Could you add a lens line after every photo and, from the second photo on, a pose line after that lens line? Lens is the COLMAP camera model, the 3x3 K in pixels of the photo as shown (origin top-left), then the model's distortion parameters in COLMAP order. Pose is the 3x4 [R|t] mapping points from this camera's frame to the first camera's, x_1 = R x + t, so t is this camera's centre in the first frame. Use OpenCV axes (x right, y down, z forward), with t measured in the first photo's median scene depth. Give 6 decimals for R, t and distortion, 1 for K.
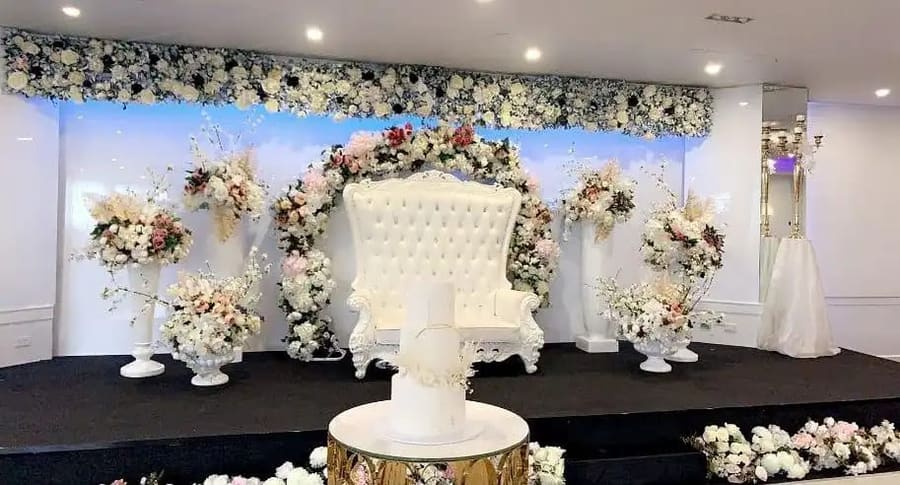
lens RADIAL K [[642.1, 0, 426.7], [0, 642.1, 238.1], [0, 0, 1]] dist [0.012703, -0.024939]
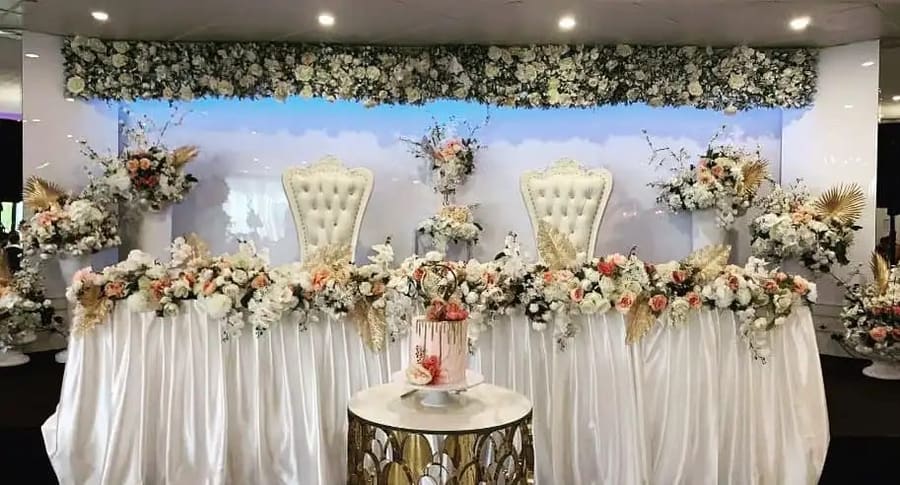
lens RADIAL K [[642.1, 0, 451.4], [0, 642.1, 244.2], [0, 0, 1]] dist [0.012703, -0.024939]
pose [[0.970244, 0.001470, -0.242127, 0.220747], [0.002825, 0.999845, 0.017390, 0.007827], [0.242115, -0.017557, 0.970089, 0.079582]]
